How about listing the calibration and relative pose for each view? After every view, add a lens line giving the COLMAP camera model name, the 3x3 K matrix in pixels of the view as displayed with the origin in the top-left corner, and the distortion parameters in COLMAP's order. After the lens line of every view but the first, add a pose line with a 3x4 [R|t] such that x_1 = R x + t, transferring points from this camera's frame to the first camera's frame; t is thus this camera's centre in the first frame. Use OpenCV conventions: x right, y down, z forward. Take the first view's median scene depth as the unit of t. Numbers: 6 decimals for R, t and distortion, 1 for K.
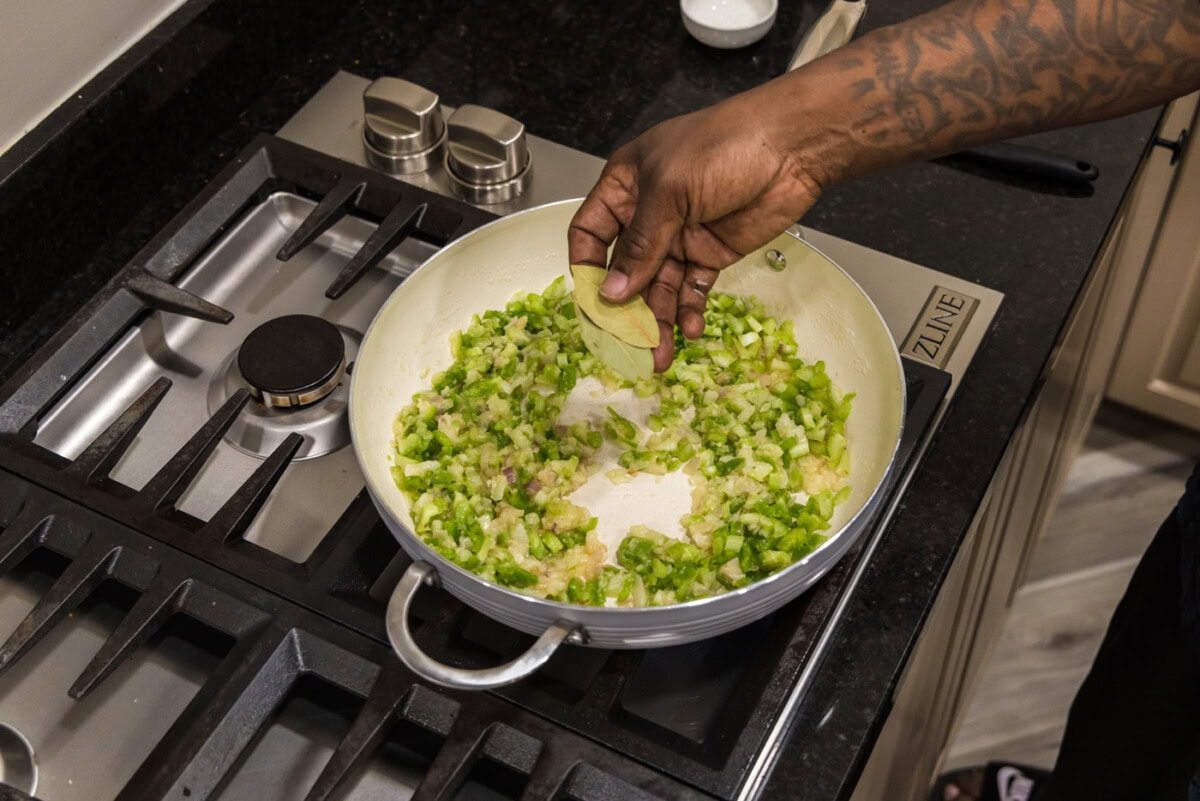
lens RADIAL K [[1614.9, 0, 600.0], [0, 1614.9, 400.5], [0, 0, 1]] dist [-0.005293, 0.158146]
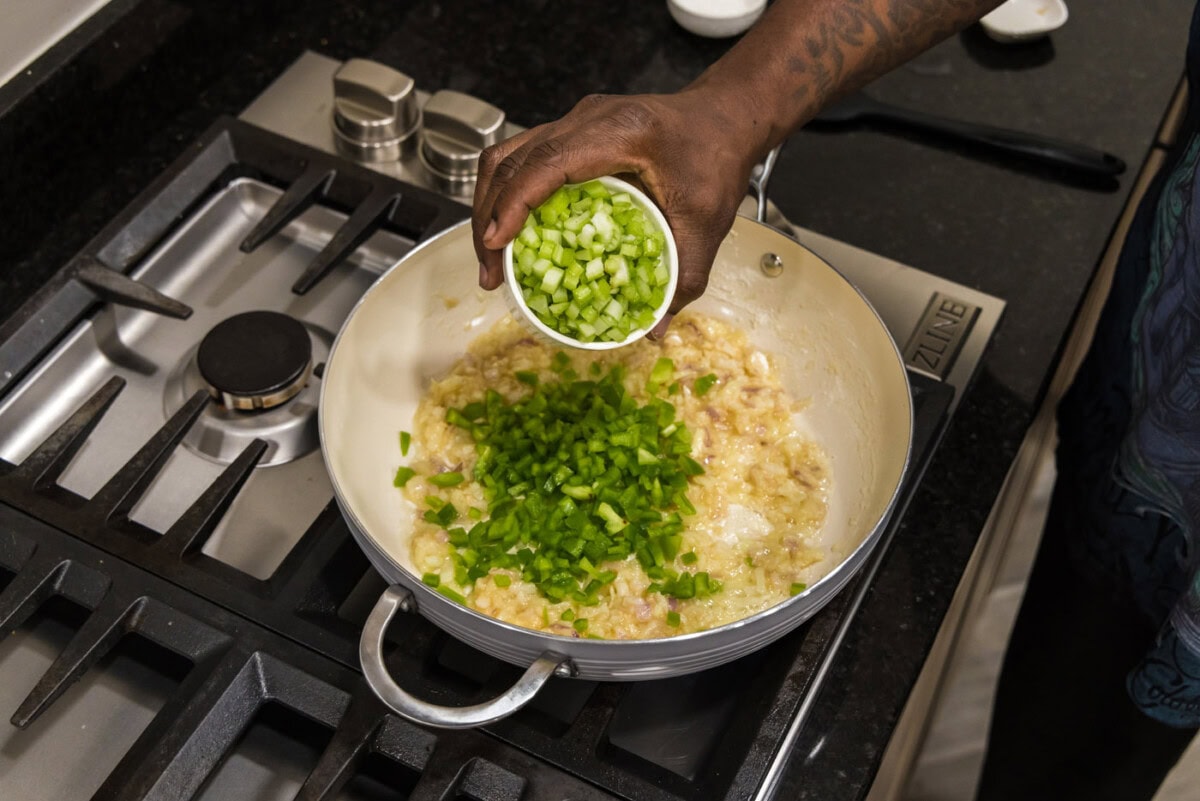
lens RADIAL K [[1614.6, 0, 600.0], [0, 1614.6, 400.5], [0, 0, 1]] dist [0.019840, 0.032751]
pose [[0.999282, 0.015758, 0.034443, -0.022778], [-0.016105, 0.999822, 0.009818, -0.013817], [-0.034282, -0.010366, 0.999358, 0.055181]]
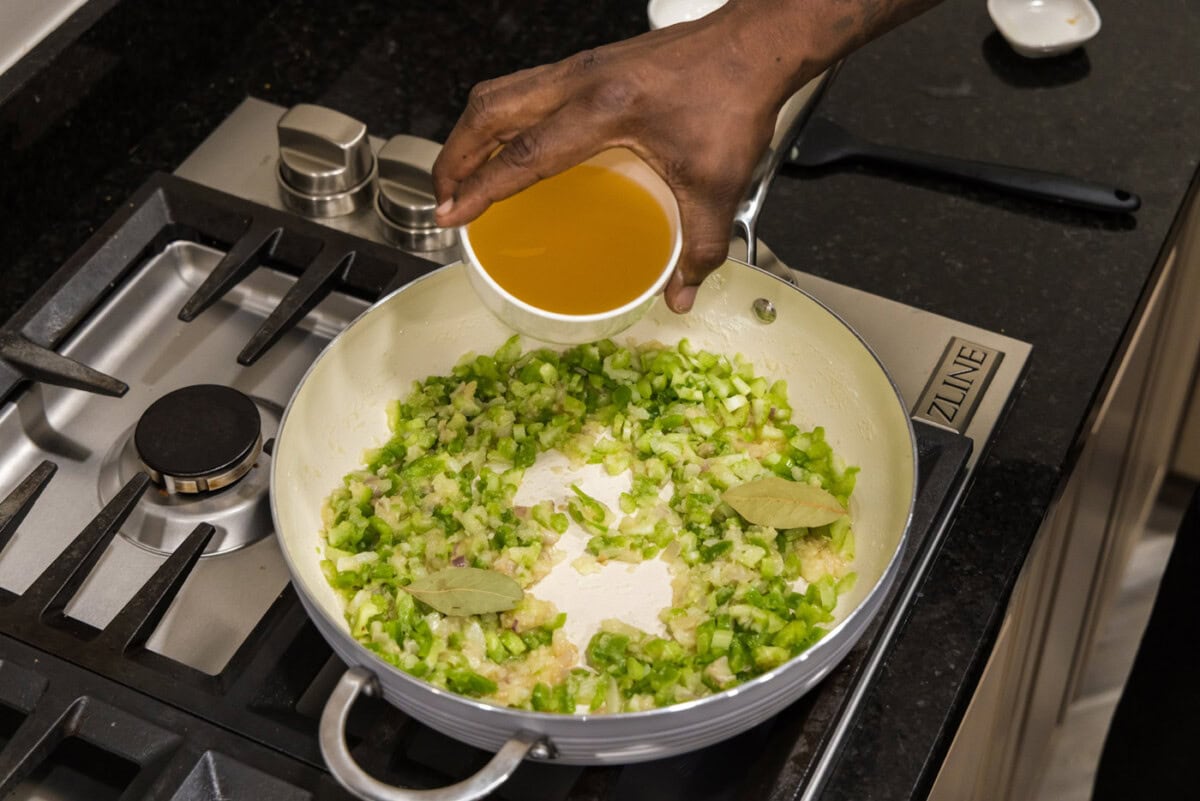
lens RADIAL K [[2025.7, 0, 600.0], [0, 2025.7, 400.5], [0, 0, 1]] dist [0.046938, 0.041786]
pose [[0.999620, -0.018617, 0.020326, -0.001364], [0.019517, 0.998795, -0.045025, 0.007479], [-0.019463, 0.045405, 0.998779, -0.071007]]
